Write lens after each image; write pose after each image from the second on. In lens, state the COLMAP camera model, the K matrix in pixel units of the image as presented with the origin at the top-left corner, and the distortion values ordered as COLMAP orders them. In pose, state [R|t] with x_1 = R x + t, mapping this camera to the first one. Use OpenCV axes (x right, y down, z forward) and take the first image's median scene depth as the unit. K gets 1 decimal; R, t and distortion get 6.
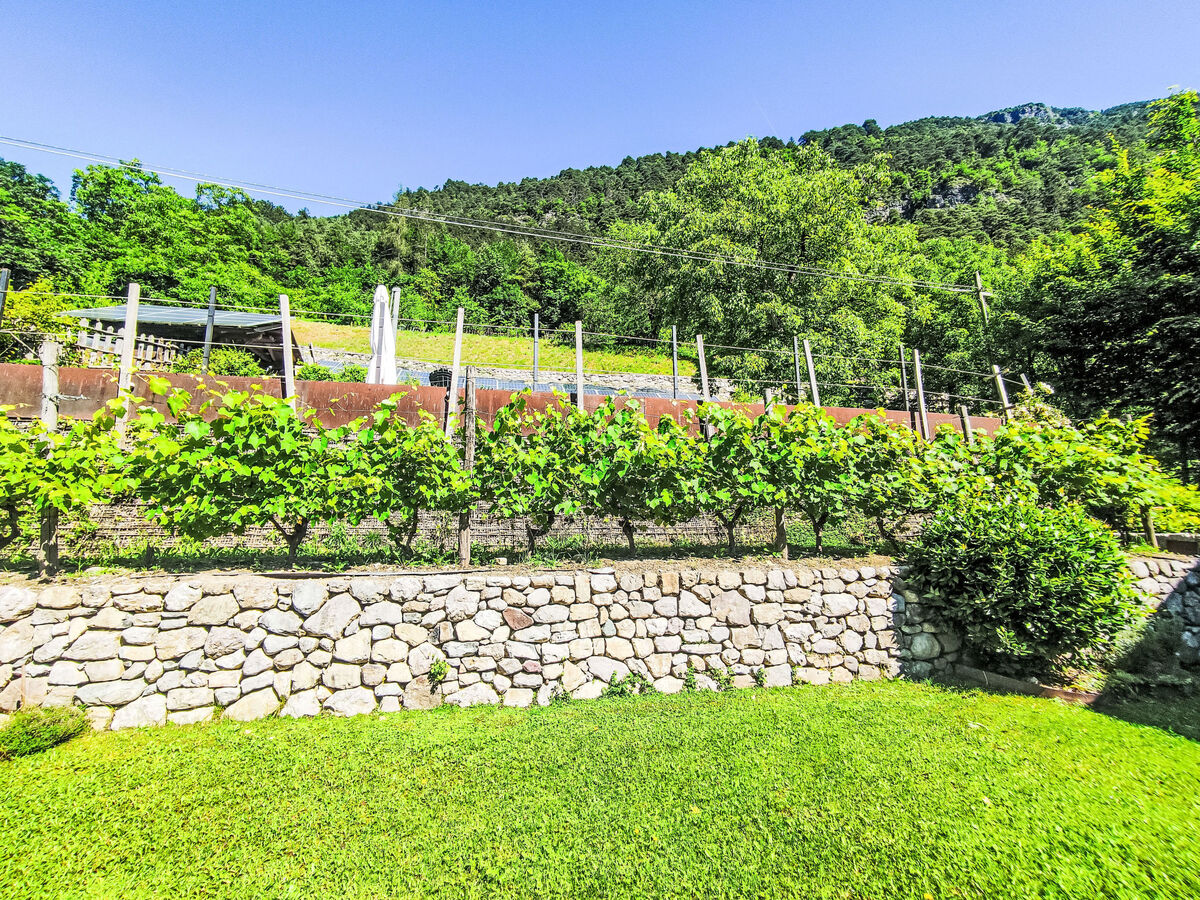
lens RADIAL K [[539.8, 0, 607.3], [0, 539.8, 441.5], [0, 0, 1]] dist [-0.004014, 0.010653]
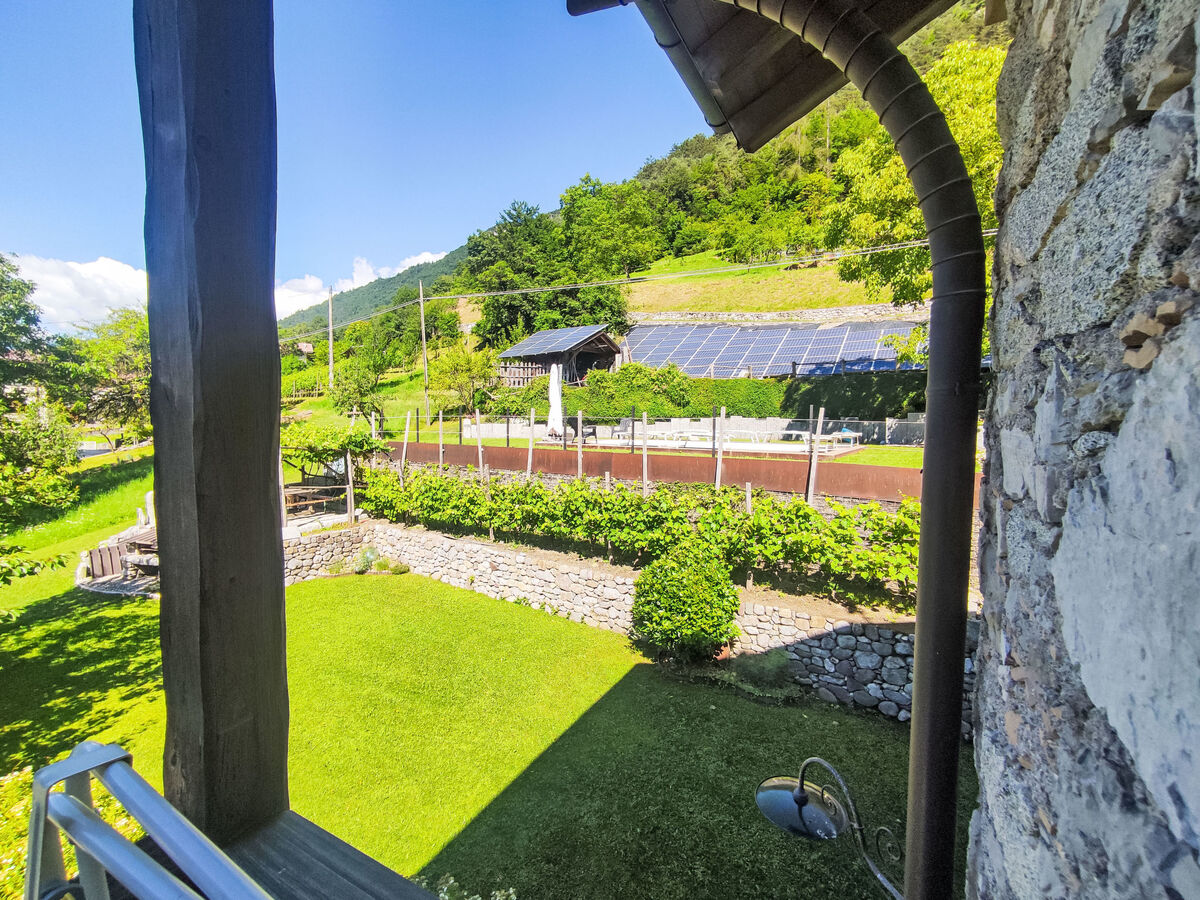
lens RADIAL K [[539.8, 0, 592.0], [0, 539.8, 448.6], [0, 0, 1]] dist [-0.004014, 0.010653]
pose [[0.666109, 0.054227, -0.743881, 2.092241], [0.111600, 0.978880, 0.171290, -0.636718], [0.737458, -0.197115, 0.645988, -0.237025]]
